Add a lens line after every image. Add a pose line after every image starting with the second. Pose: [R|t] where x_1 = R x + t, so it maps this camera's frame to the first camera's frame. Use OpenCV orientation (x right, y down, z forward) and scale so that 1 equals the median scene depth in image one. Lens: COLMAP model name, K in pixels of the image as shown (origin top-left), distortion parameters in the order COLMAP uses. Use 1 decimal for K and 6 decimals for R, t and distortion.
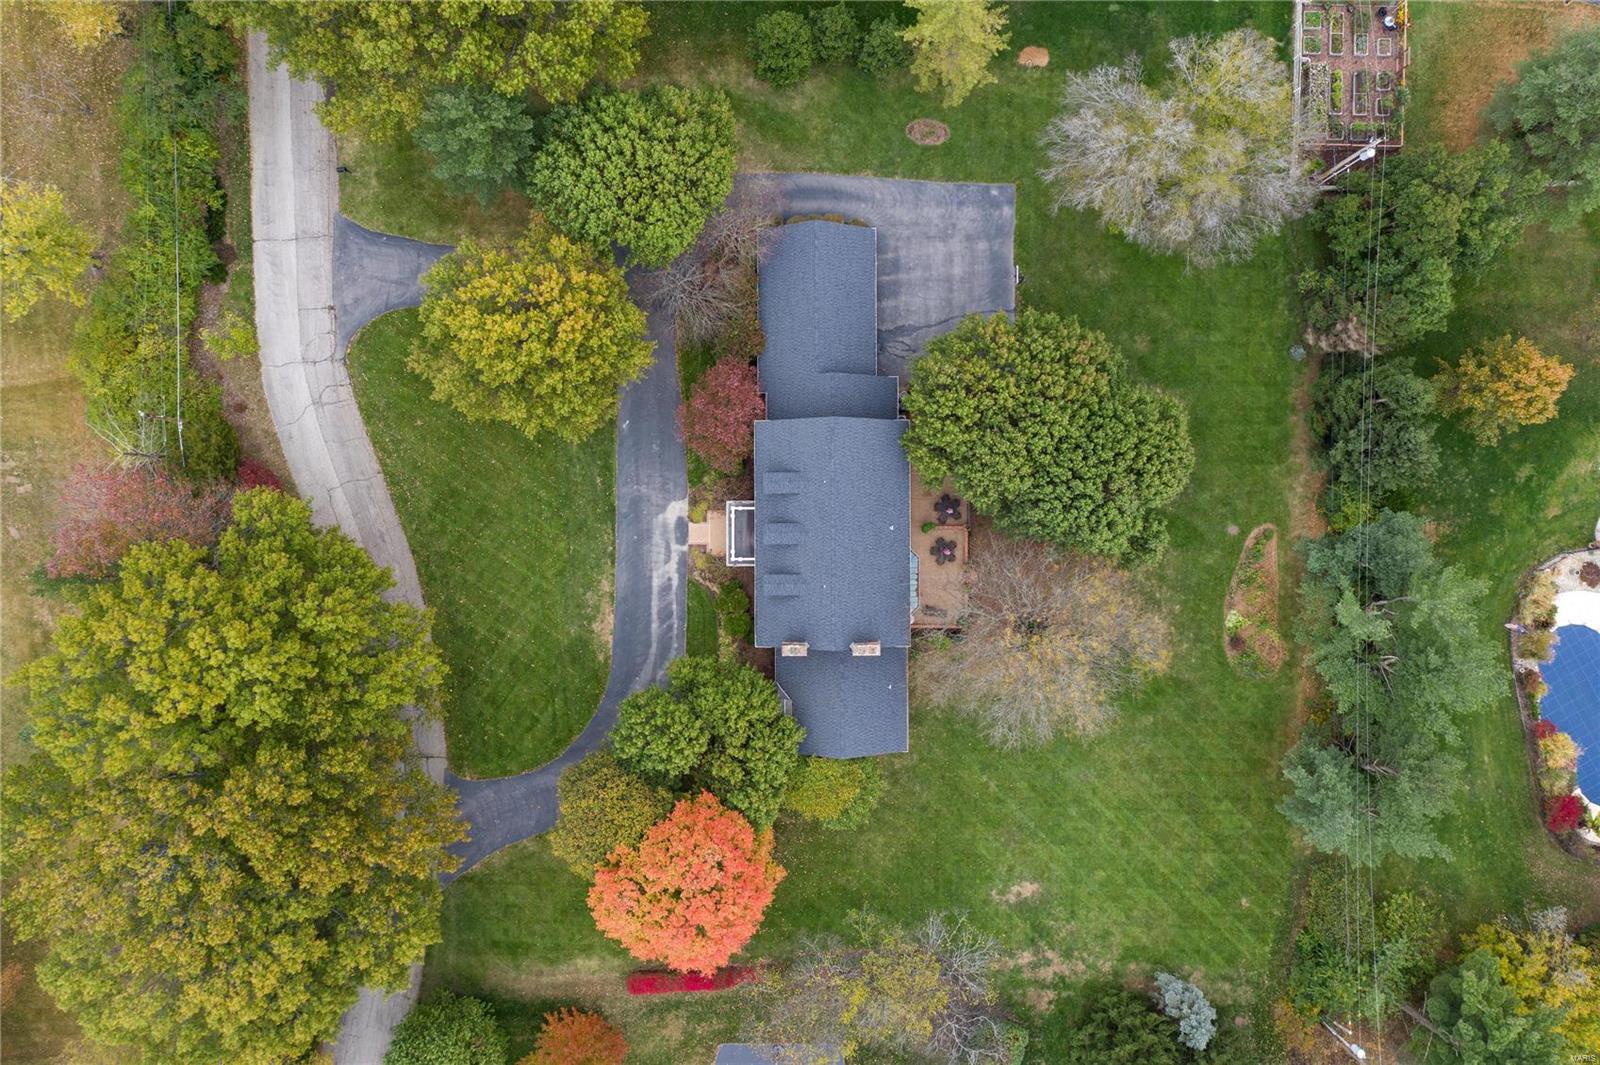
lens RADIAL K [[1253.5, 0, 800.0], [0, 1253.5, 532.5], [0, 0, 1]] dist [-0.006368, -0.015265]
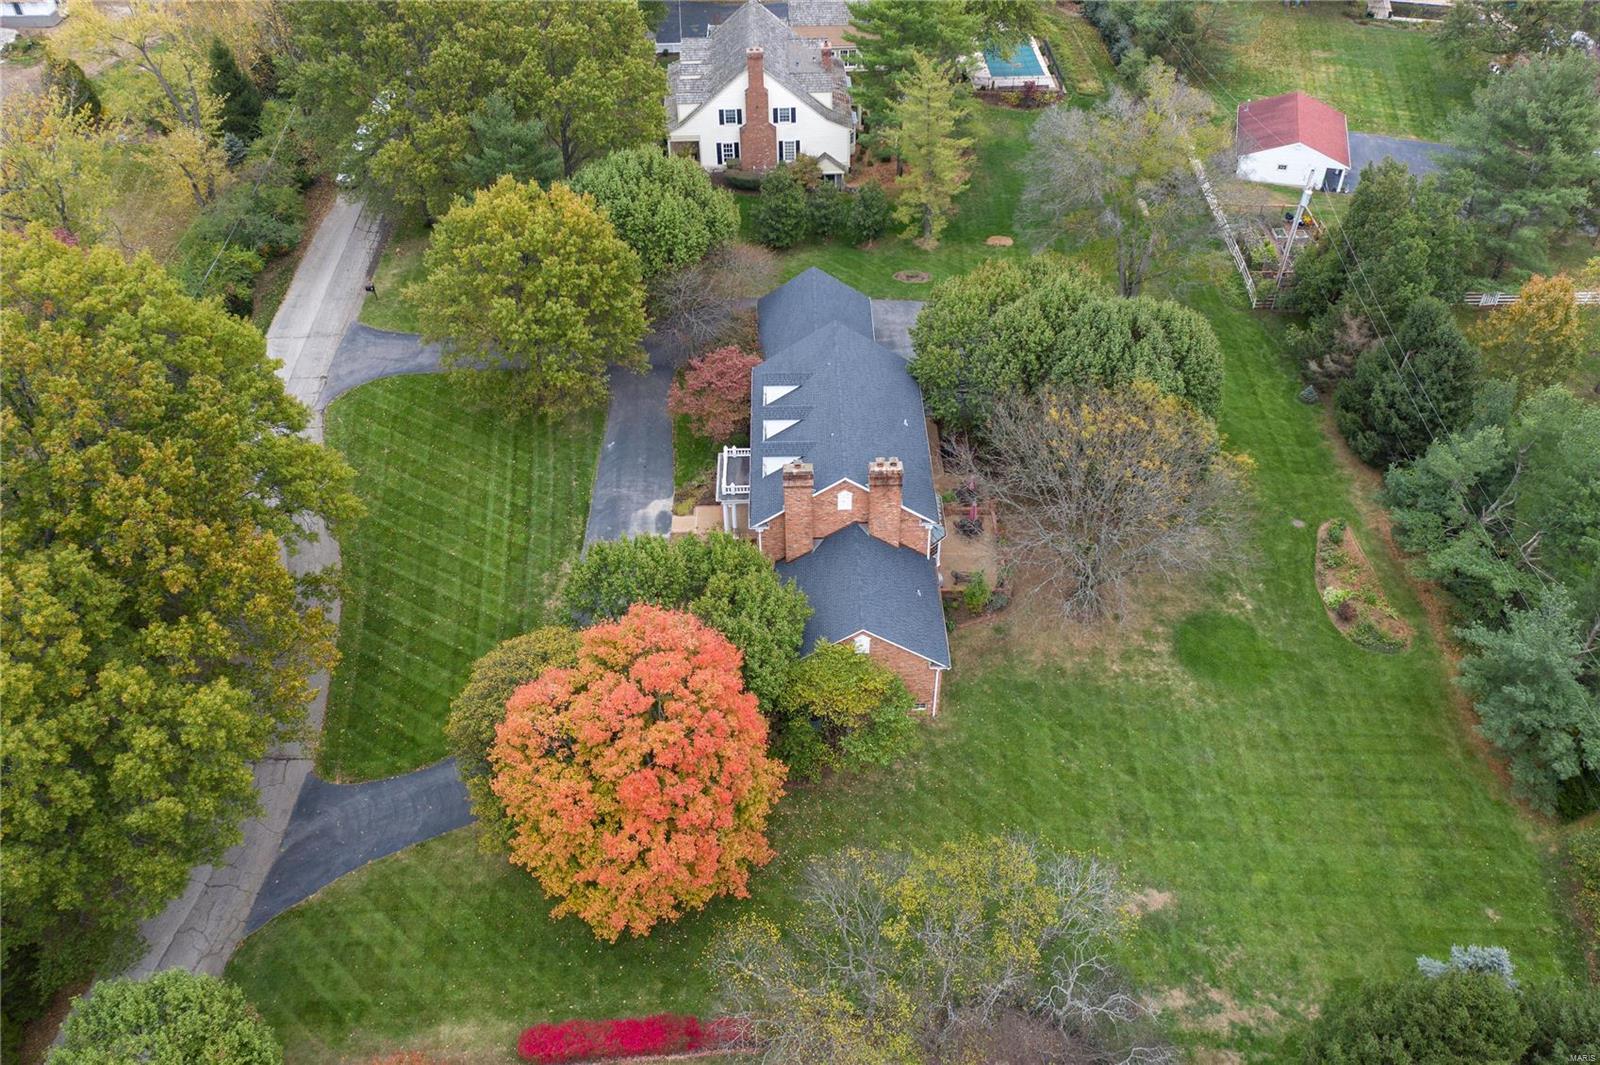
lens RADIAL K [[1253.5, 0, 800.0], [0, 1253.5, 532.5], [0, 0, 1]] dist [-0.006368, -0.015265]
pose [[0.999875, -0.001247, 0.015730, -0.014200], [0.012480, 0.672552, -0.739945, 0.639701], [-0.009657, 0.740049, 0.672483, 0.422430]]
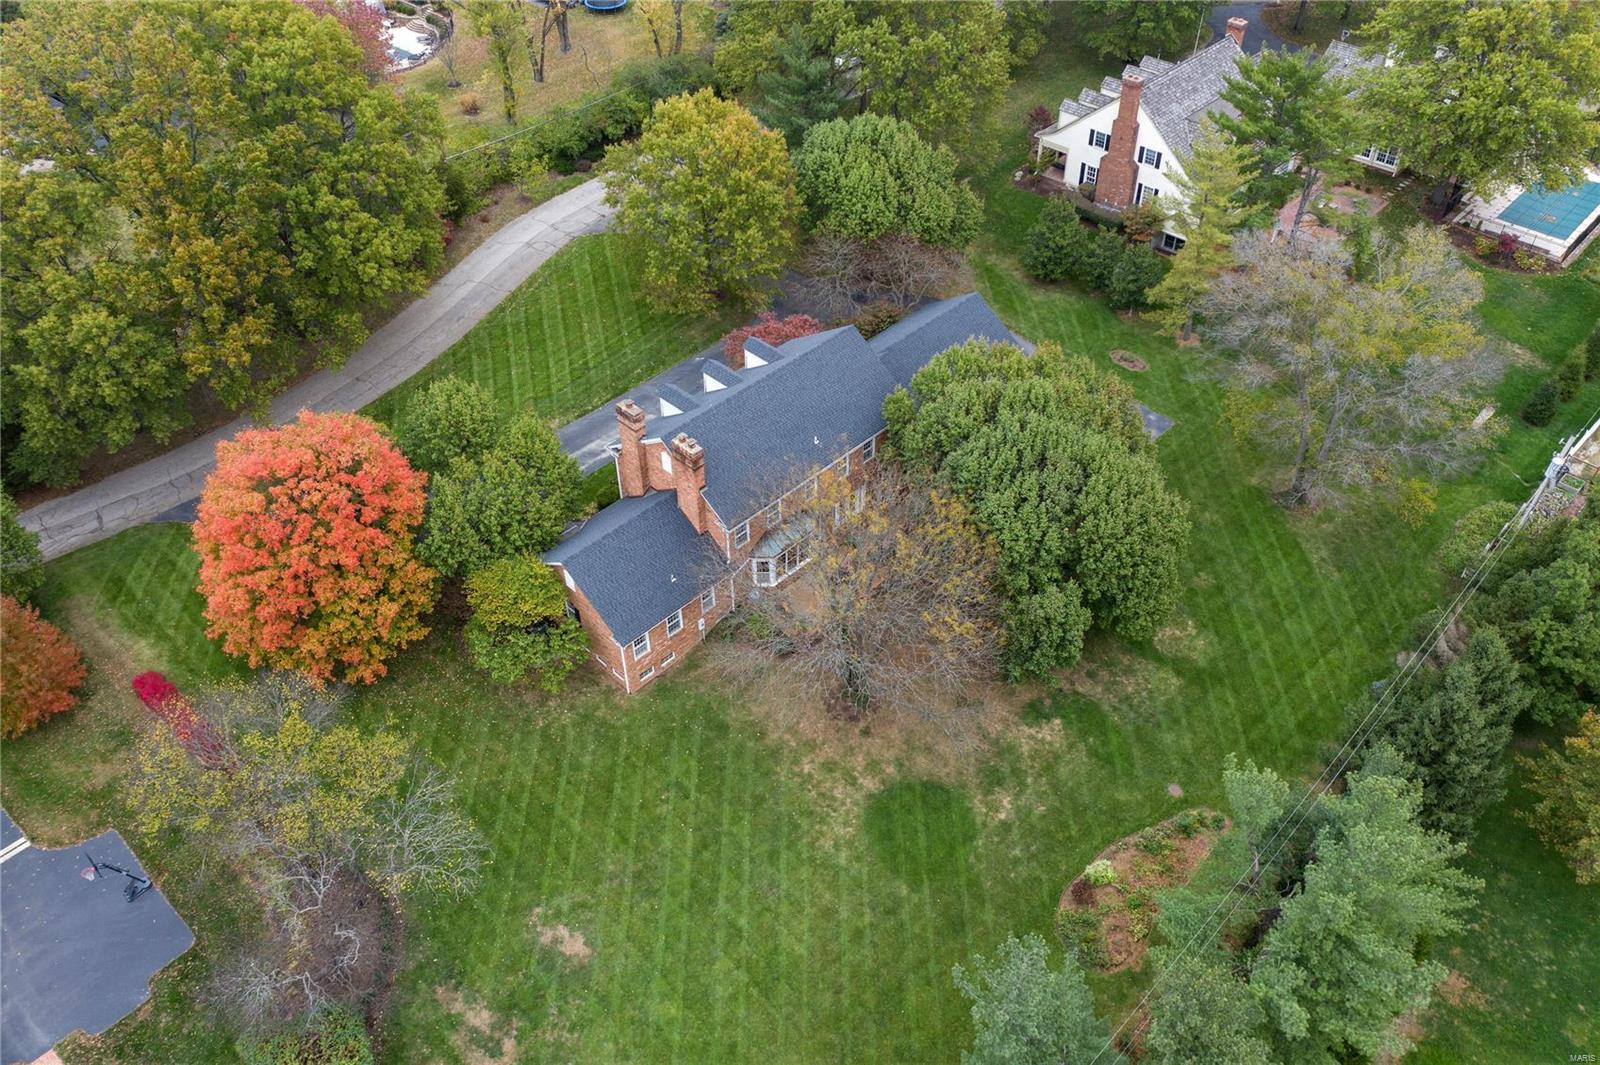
lens RADIAL K [[1253.5, 0, 800.0], [0, 1253.5, 532.5], [0, 0, 1]] dist [-0.006368, -0.015265]
pose [[0.709400, 0.484369, -0.511994, 0.482397], [-0.704782, 0.481526, -0.520975, 0.432687], [-0.005806, 0.730424, 0.682969, 0.426432]]
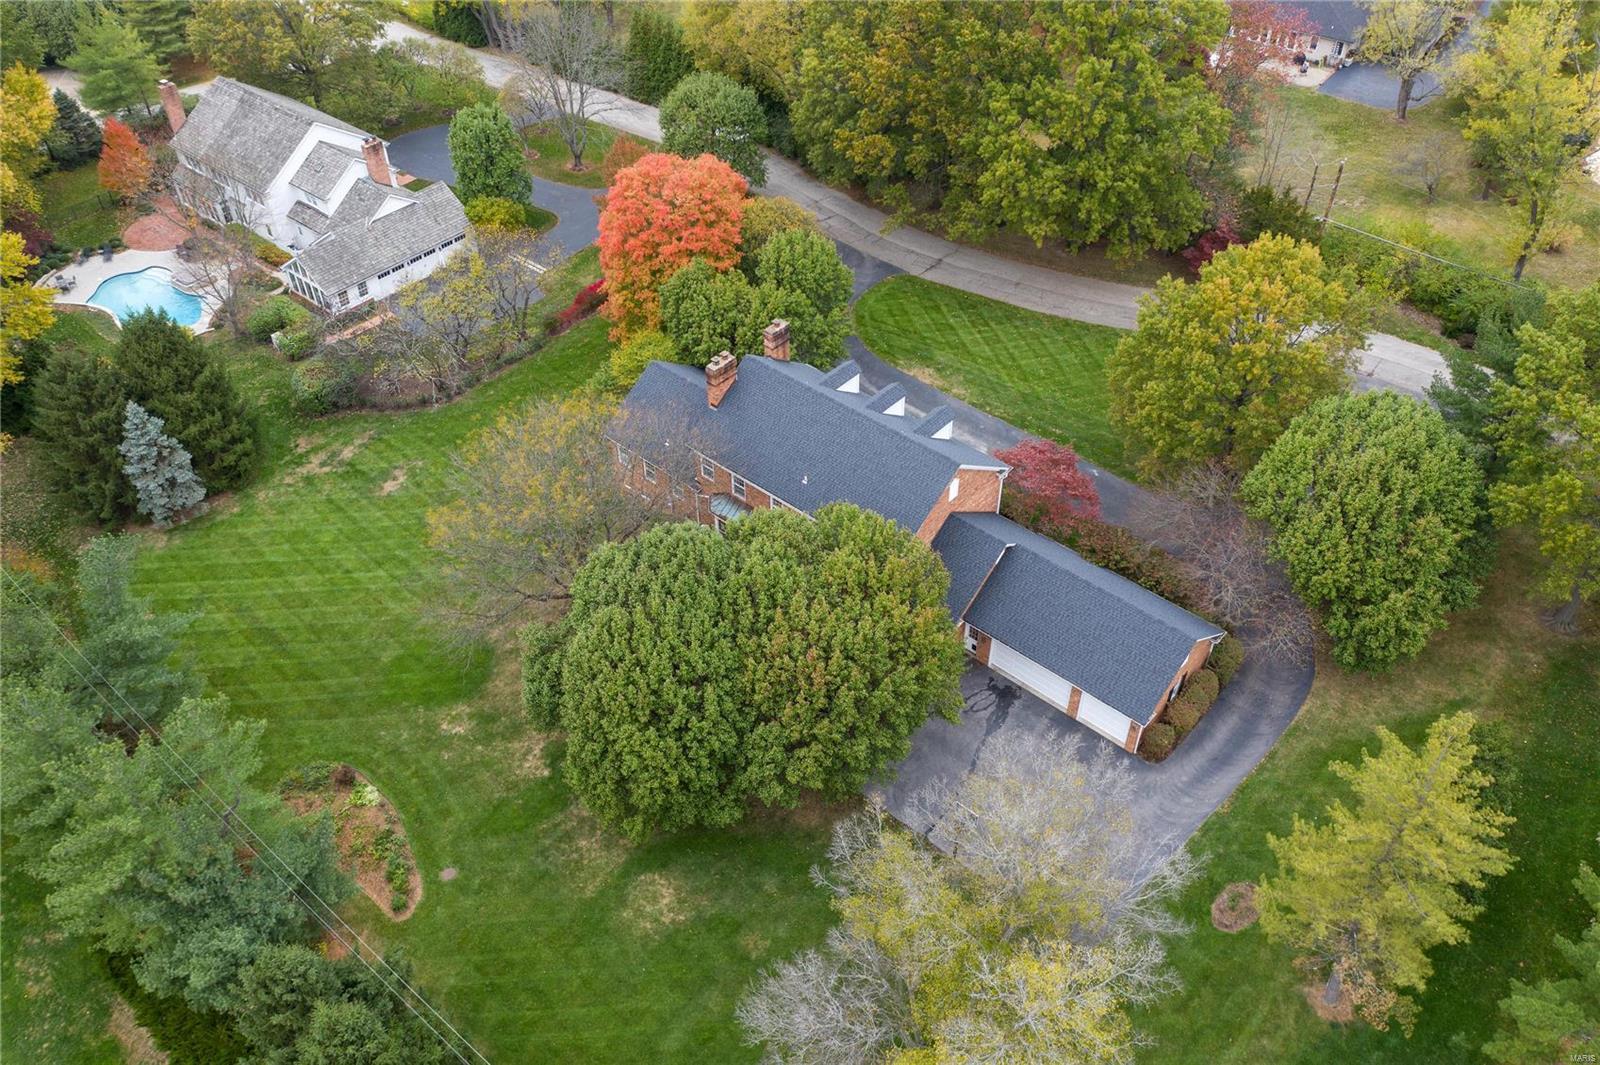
lens RADIAL K [[1253.5, 0, 800.0], [0, 1253.5, 532.5], [0, 0, 1]] dist [-0.006368, -0.015265]
pose [[-0.665417, 0.522438, -0.533178, 0.476822], [-0.746118, -0.443489, 0.496614, -0.380306], [0.022991, 0.728269, 0.684905, 0.431397]]
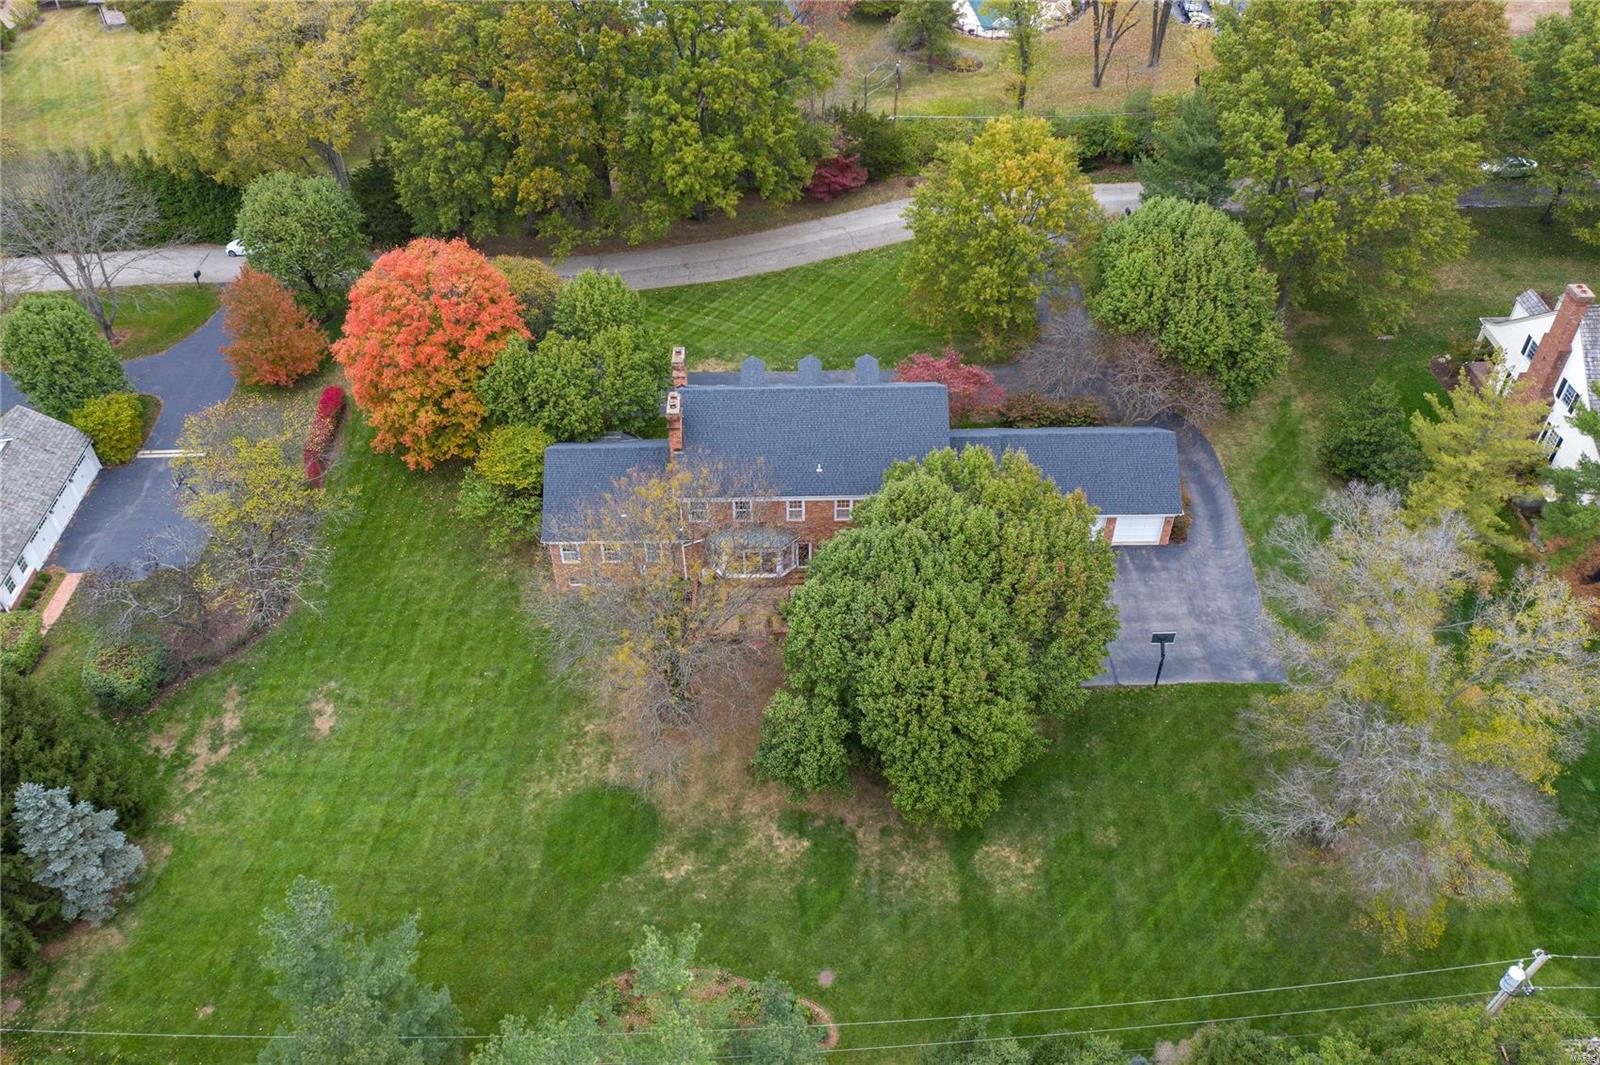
lens RADIAL K [[1260.4, 0, 798.6], [0, 1260.4, 521.9], [0, 0, 1]] dist [-0.008522, -0.001072]
pose [[0.006340, 0.683165, -0.730237, 0.639225], [-0.999943, 0.010606, 0.001241, 0.007817], [0.008593, 0.730187, 0.683193, 0.420256]]
